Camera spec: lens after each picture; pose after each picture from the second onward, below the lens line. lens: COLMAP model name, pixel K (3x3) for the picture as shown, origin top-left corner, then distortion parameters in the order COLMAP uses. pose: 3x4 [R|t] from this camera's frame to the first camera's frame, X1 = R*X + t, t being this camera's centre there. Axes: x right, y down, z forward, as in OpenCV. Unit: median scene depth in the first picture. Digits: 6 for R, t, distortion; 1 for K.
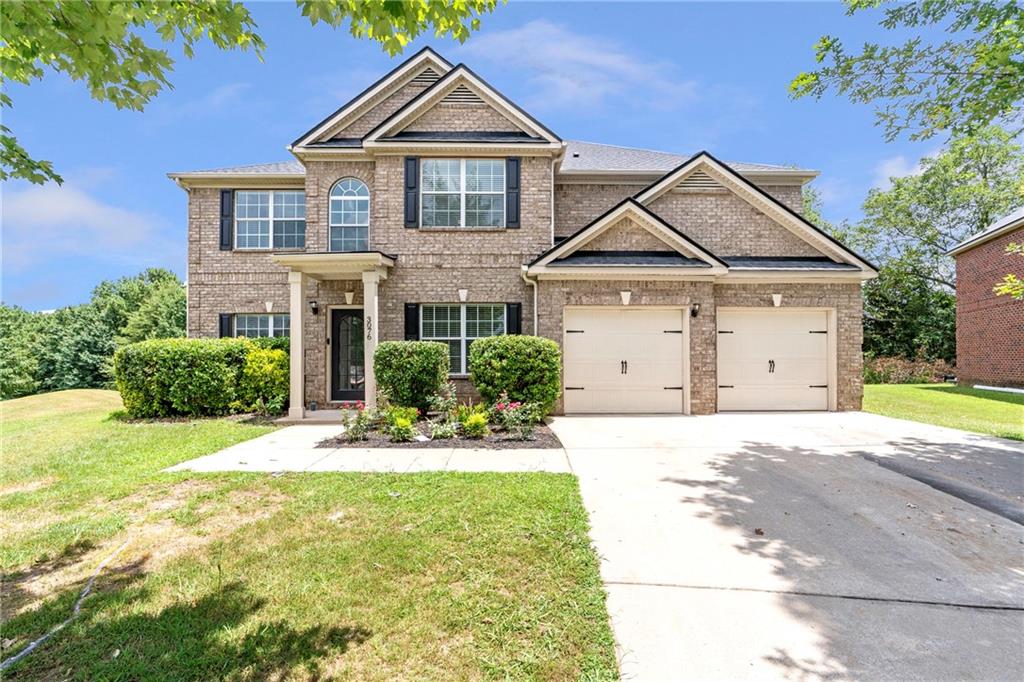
lens RADIAL K [[473.2, 0, 511.0], [0, 473.2, 346.9], [0, 0, 1]] dist [-0.000878, 0.000594]
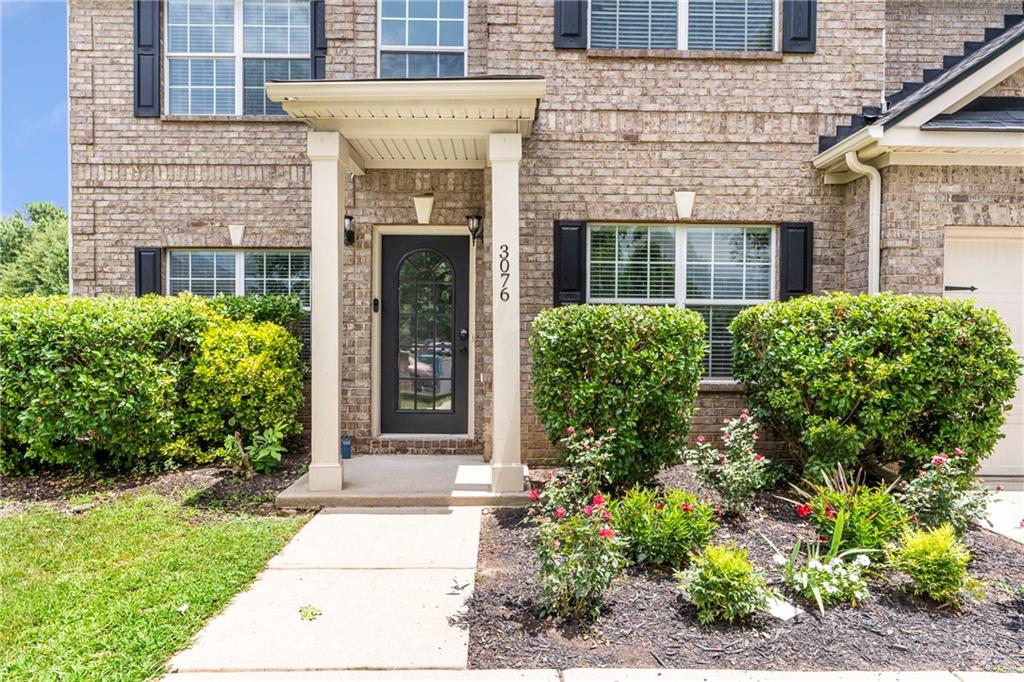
lens RADIAL K [[616.7, 0, 515.1], [0, 616.7, 340.3], [0, 0, 1]] dist [-0.000772, 0.001333]
pose [[0.999944, 0.009787, 0.003995, -0.261596], [-0.009923, 0.999317, 0.035592, -0.000598], [-0.003644, -0.035630, 0.999358, 0.415936]]
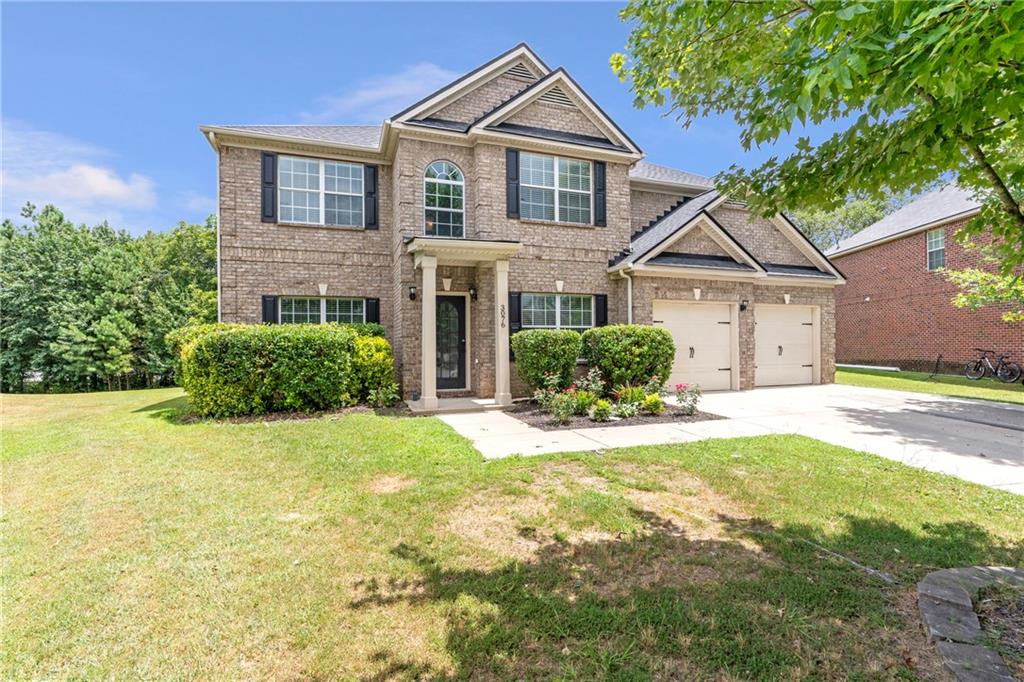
lens RADIAL K [[488.9, 0, 513.7], [0, 488.9, 336.7], [0, 0, 1]] dist [0.000638, 0.000250]
pose [[0.942126, 0.001434, 0.335256, -0.565217], [-0.003862, 0.999971, 0.006574, -0.002355], [-0.335236, -0.007488, 0.942104, 0.000520]]
